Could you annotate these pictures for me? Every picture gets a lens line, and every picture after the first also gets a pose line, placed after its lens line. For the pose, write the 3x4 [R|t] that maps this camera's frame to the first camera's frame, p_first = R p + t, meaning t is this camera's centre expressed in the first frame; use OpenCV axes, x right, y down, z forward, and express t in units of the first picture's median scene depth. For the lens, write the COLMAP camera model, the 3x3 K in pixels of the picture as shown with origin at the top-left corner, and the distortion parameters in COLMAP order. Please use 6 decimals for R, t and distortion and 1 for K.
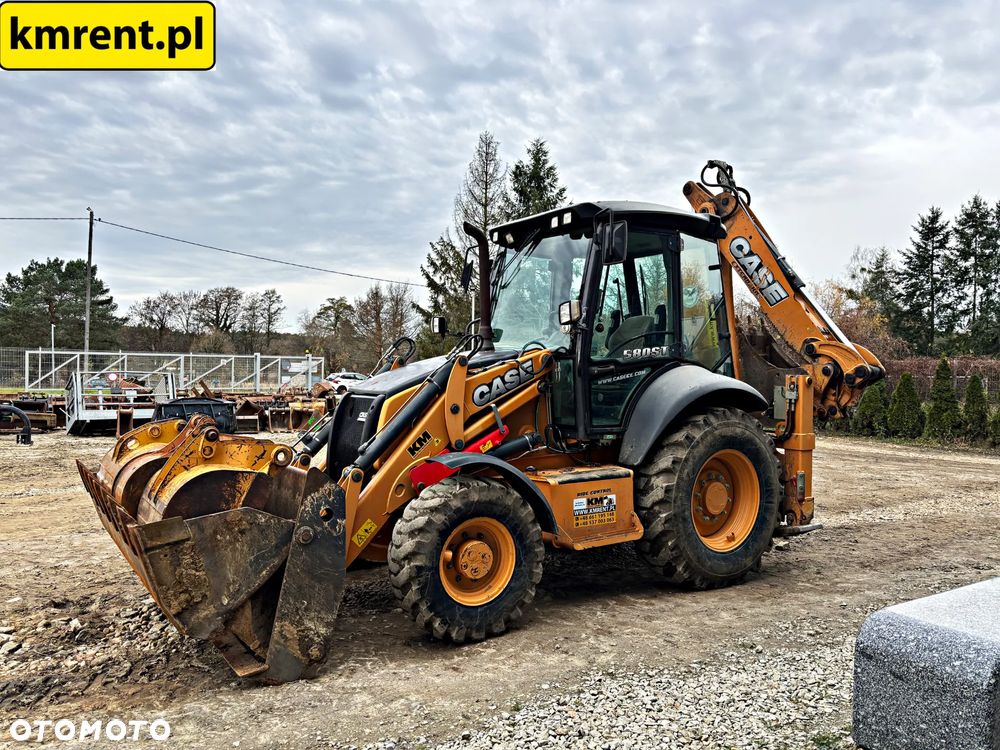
lens RADIAL K [[744.9, 0, 488.7], [0, 744.9, 386.0], [0, 0, 1]] dist [0.014898, 0.000168]
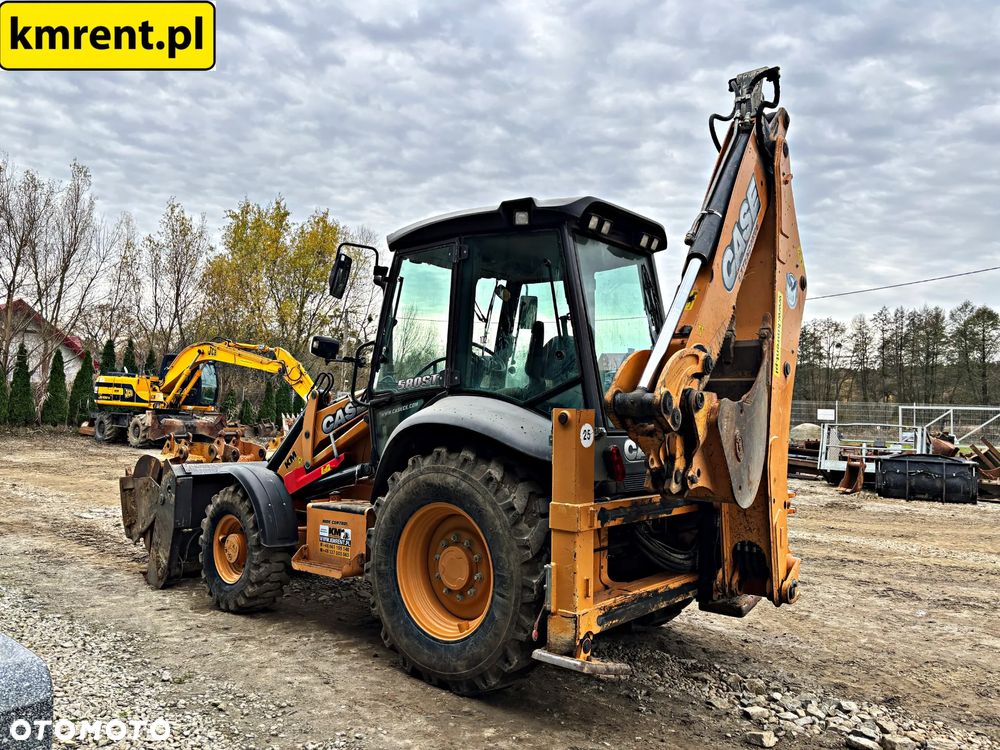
lens RADIAL K [[775.9, 0, 526.8], [0, 775.9, 420.0], [0, 0, 1]] dist [0.003343, -0.002286]
pose [[0.304702, 0.003719, -0.952440, 1.159370], [-0.039449, 0.999184, -0.008719, 0.003963], [0.951630, 0.040229, 0.304600, 0.882557]]
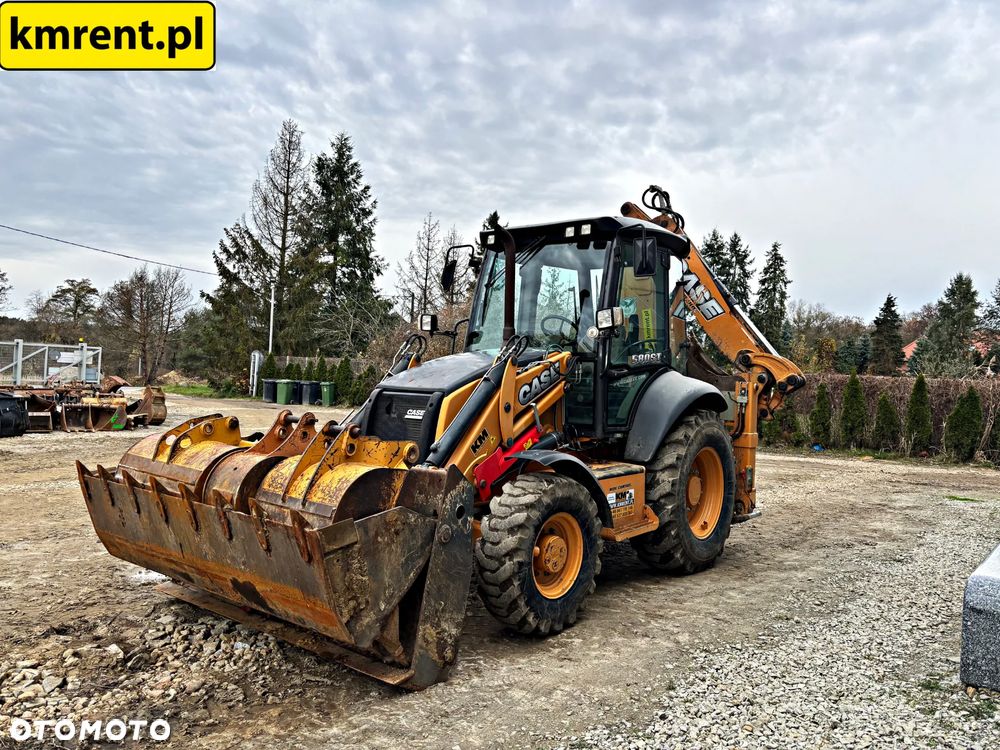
lens RADIAL K [[746.8, 0, 500.0], [0, 746.8, 375.0], [0, 0, 1]] dist [0.017413, -0.007022]
pose [[0.951102, 0.026765, 0.307714, -0.342538], [-0.022159, 0.999584, -0.018452, 0.004930], [-0.308080, 0.010731, 0.951300, 0.028744]]
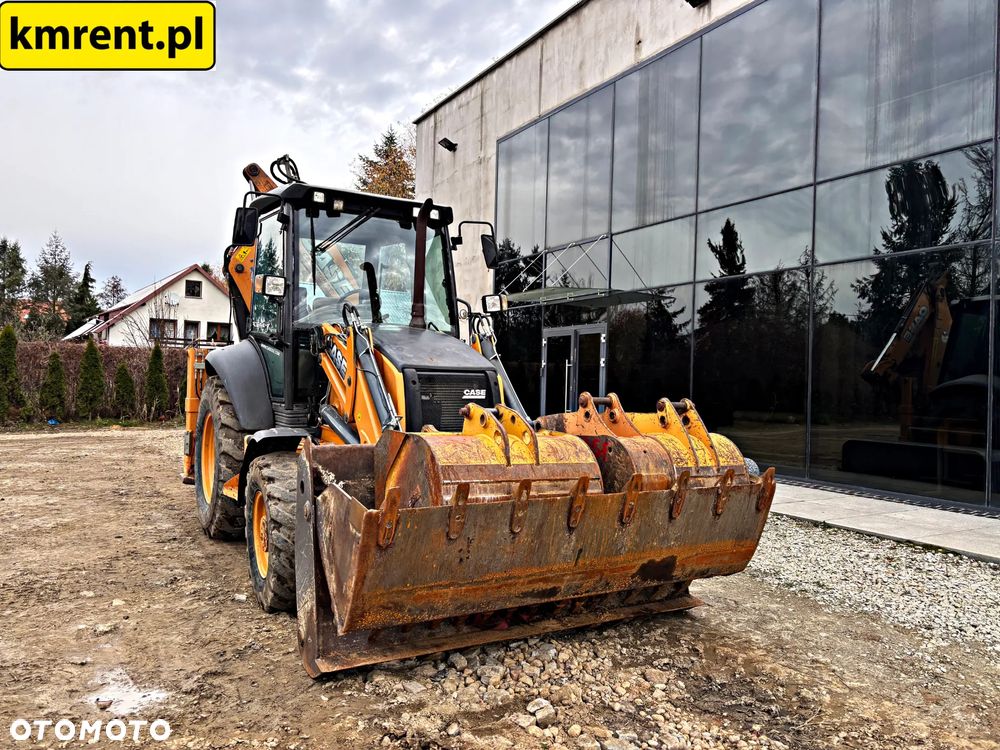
lens RADIAL K [[746.8, 0, 500.0], [0, 746.8, 375.0], [0, 0, 1]] dist [0.017413, -0.007022]
pose [[0.072074, -0.007108, 0.997374, -1.043969], [-0.005829, 0.999955, 0.007548, 0.009319], [-0.997382, -0.006358, 0.072030, 0.838800]]
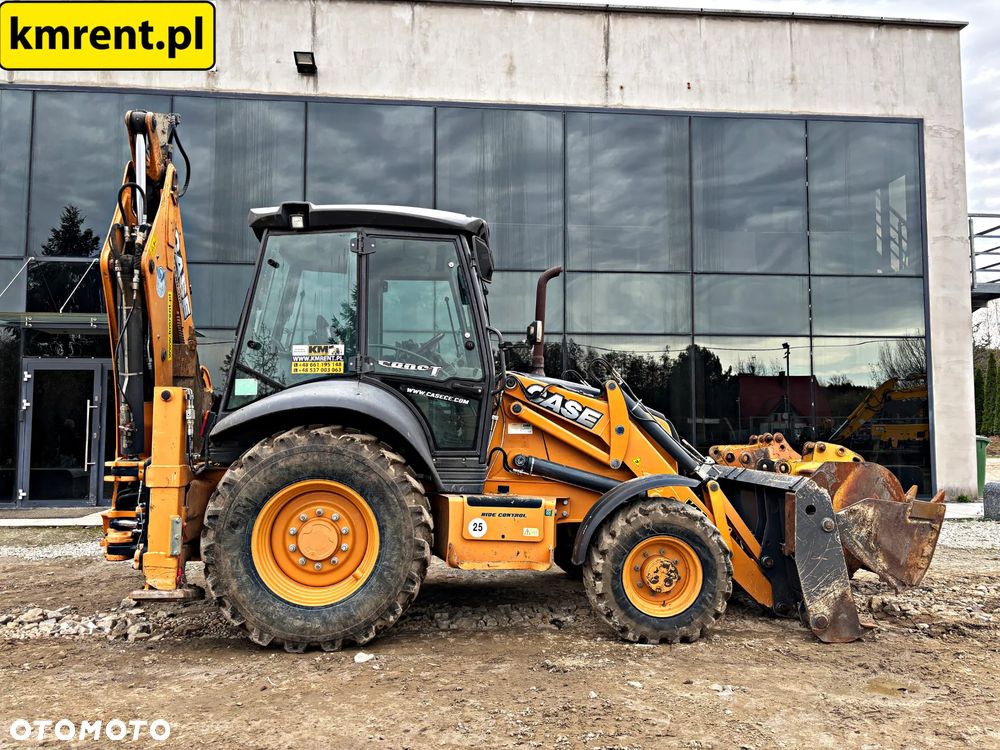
lens RADIAL K [[744.6, 0, 491.3], [0, 744.6, 384.6], [0, 0, 1]] dist [0.016121, -0.001419]
pose [[-0.875351, 0.009483, 0.483395, -0.492750], [-0.009847, 0.999251, -0.037433, -0.000429], [-0.483388, -0.037527, -0.874601, 2.039209]]
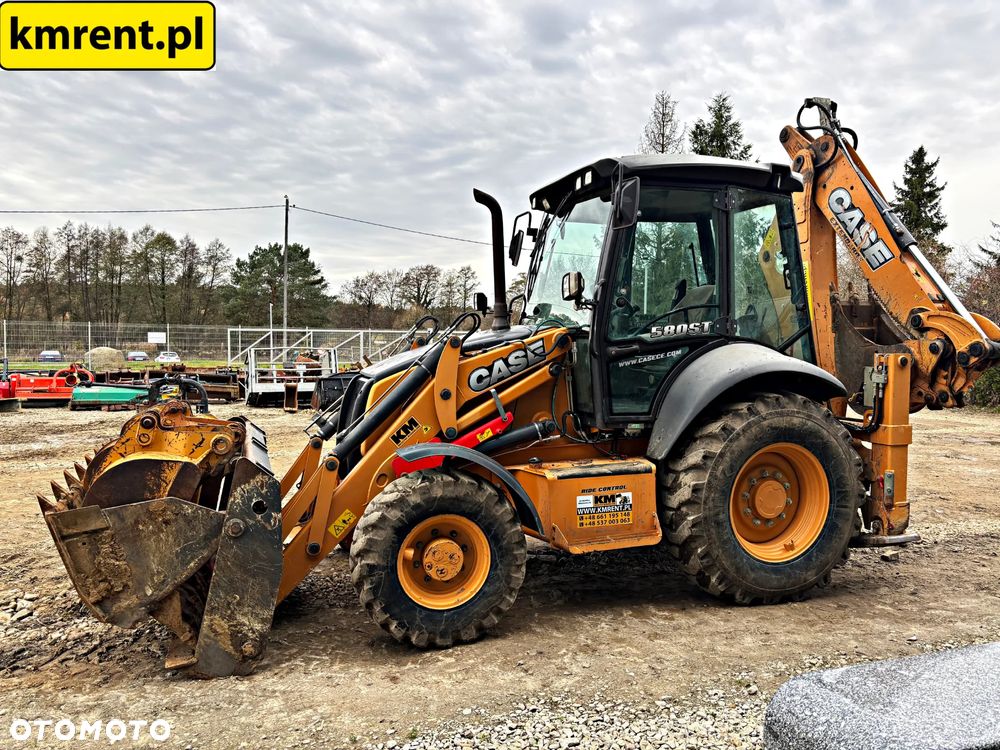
lens RADIAL K [[744.8, 0, 494.9], [0, 744.8, 387.2], [0, 0, 1]] dist [0.012651, 0.003068]
pose [[0.970387, 0.006615, -0.241466, 0.219290], [0.002847, 0.999242, 0.038812, -0.012791], [0.241540, -0.038350, 0.969633, 0.108840]]
